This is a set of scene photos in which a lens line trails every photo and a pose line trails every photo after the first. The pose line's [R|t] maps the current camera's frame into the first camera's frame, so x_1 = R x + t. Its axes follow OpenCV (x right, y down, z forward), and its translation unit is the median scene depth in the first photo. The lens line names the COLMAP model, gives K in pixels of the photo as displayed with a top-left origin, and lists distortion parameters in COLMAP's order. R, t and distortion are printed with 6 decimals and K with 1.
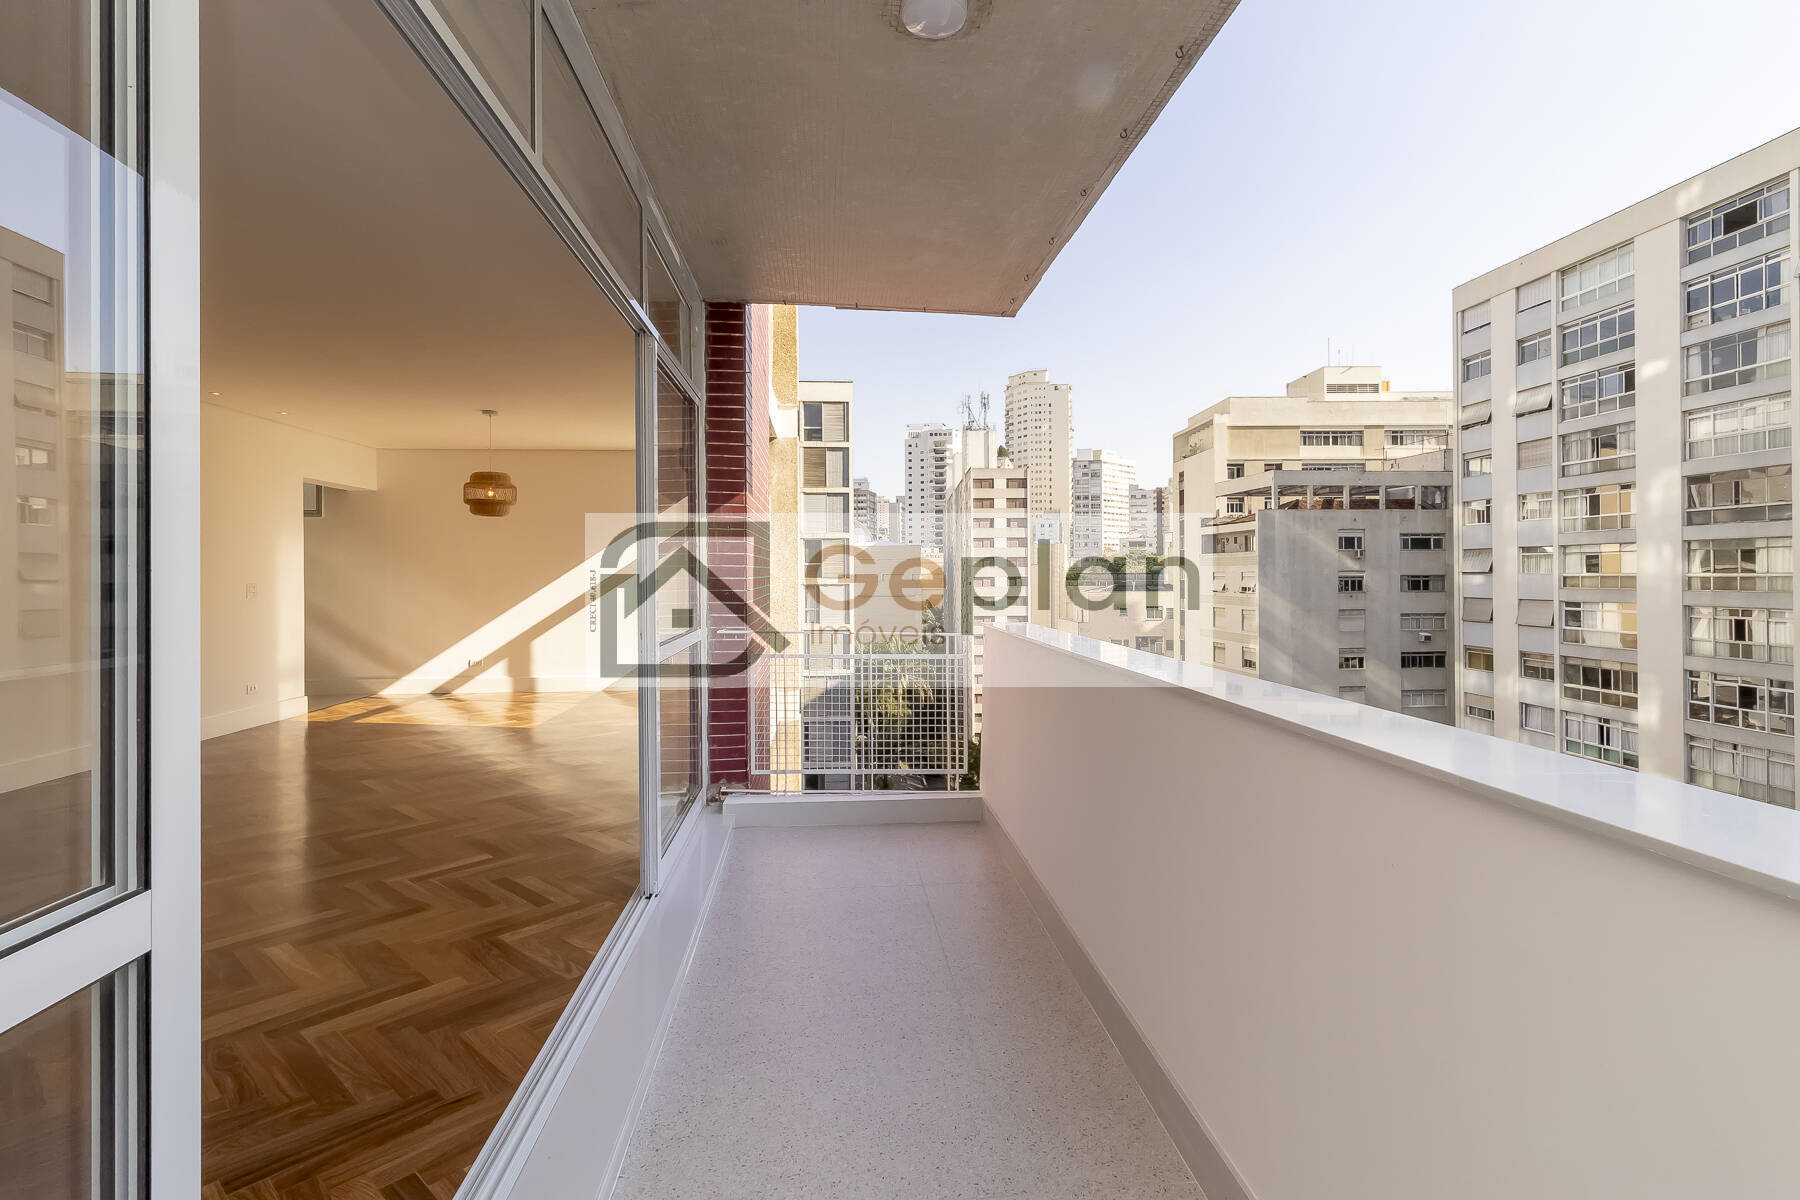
lens RADIAL K [[874.3, 0, 897.9], [0, 874.3, 573.4], [0, 0, 1]] dist [0.000374, 0.000336]
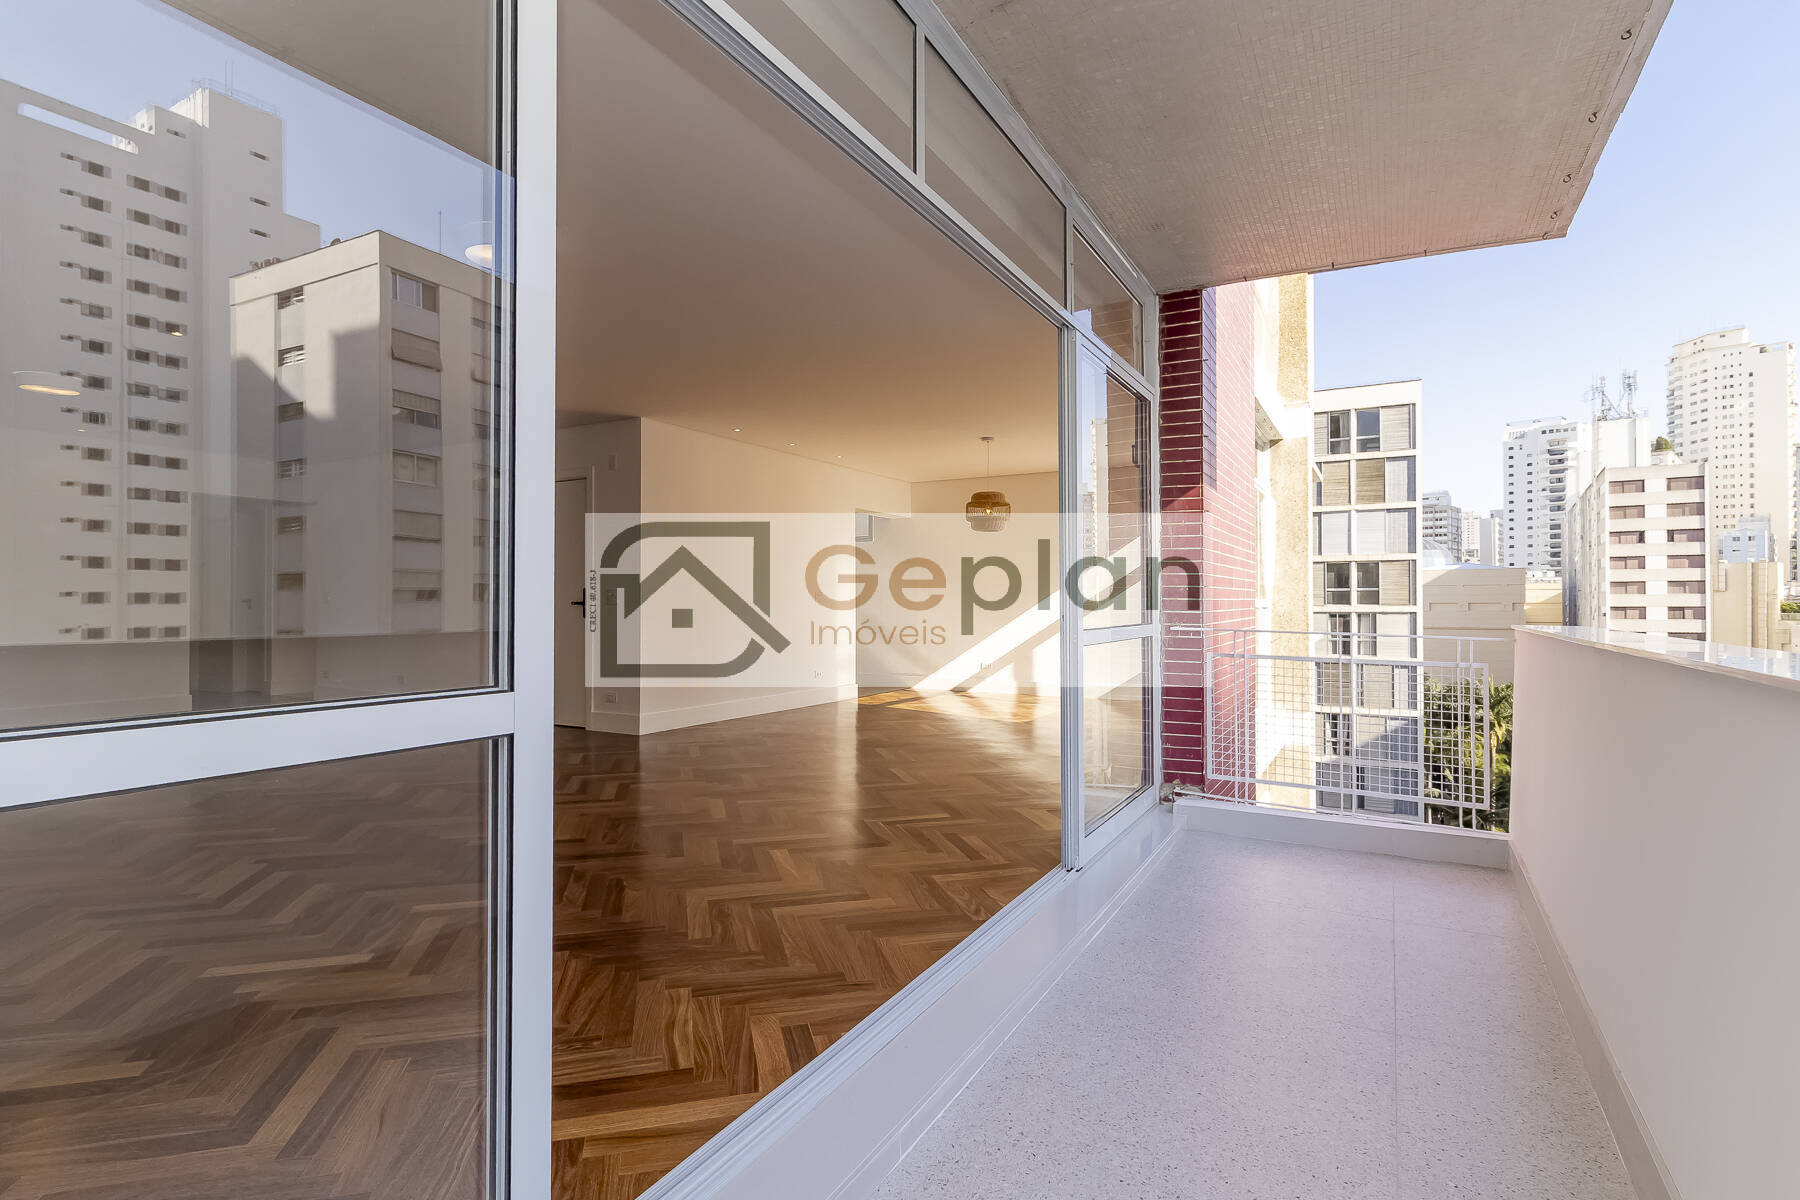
lens RADIAL K [[865.8, 0, 900.0], [0, 865.8, 600.0], [0, 0, 1]] dist [0.002055, 0.000458]
pose [[0.826359, -0.007445, -0.563095, 0.088983], [0.005205, 0.999971, -0.005583, 0.038893], [0.563120, 0.001682, 0.826374, 0.028797]]
